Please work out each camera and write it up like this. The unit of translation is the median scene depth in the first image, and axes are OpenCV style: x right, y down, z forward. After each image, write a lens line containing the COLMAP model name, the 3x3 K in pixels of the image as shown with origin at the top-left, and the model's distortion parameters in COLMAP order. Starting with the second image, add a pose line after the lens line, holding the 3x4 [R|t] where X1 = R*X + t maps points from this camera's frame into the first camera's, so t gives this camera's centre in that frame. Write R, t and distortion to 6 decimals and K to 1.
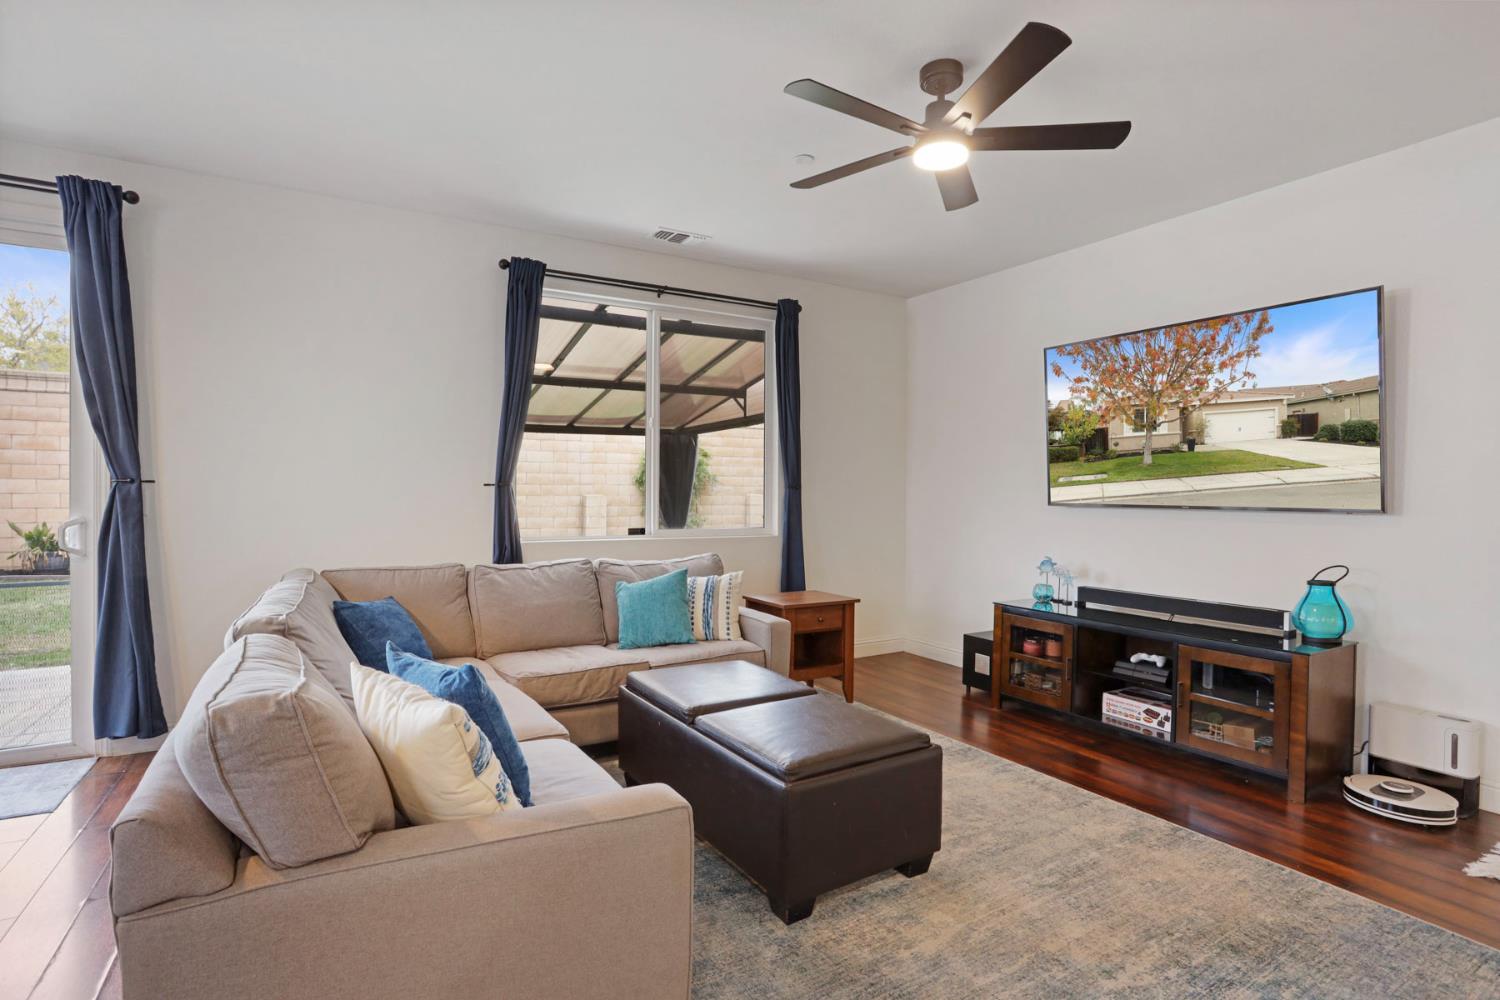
lens RADIAL K [[734.7, 0, 659.9], [0, 734.7, 497.1], [0, 0, 1]] dist [-0.000429, 0.000144]
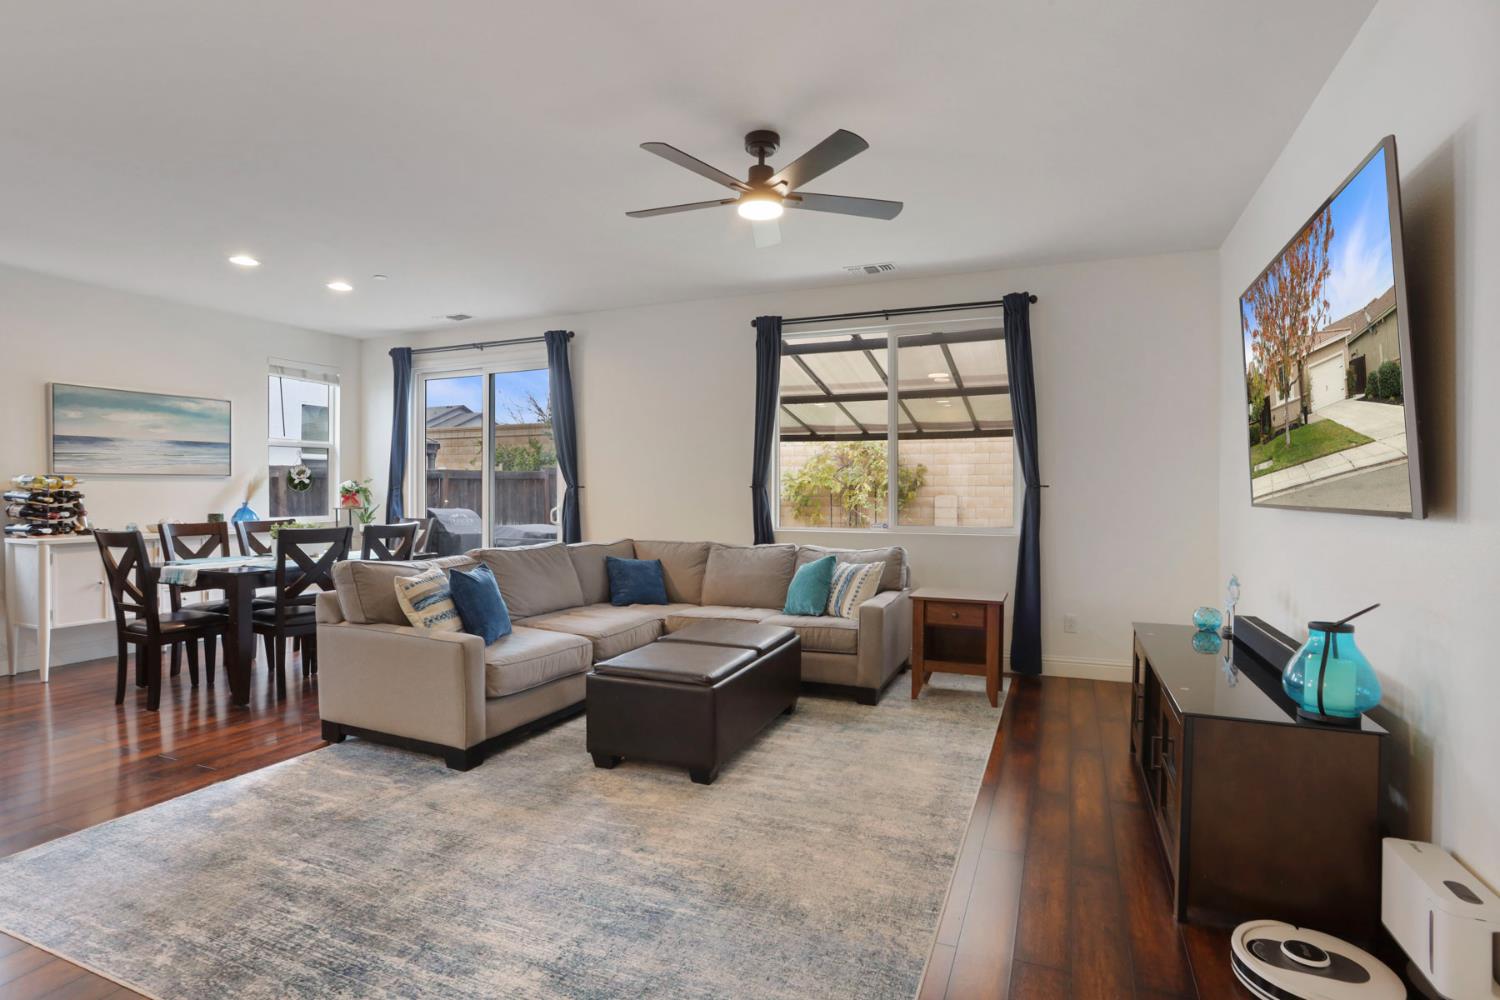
lens RADIAL K [[718.7, 0, 750.0], [0, 718.7, 500.0], [0, 0, 1]] dist [-0.073175, 0.000052]
pose [[0.605086, 0.004890, -0.796145, 0.903013], [-0.007594, 0.999971, 0.000371, 0.011550], [0.796124, 0.005822, 0.605106, 0.205470]]
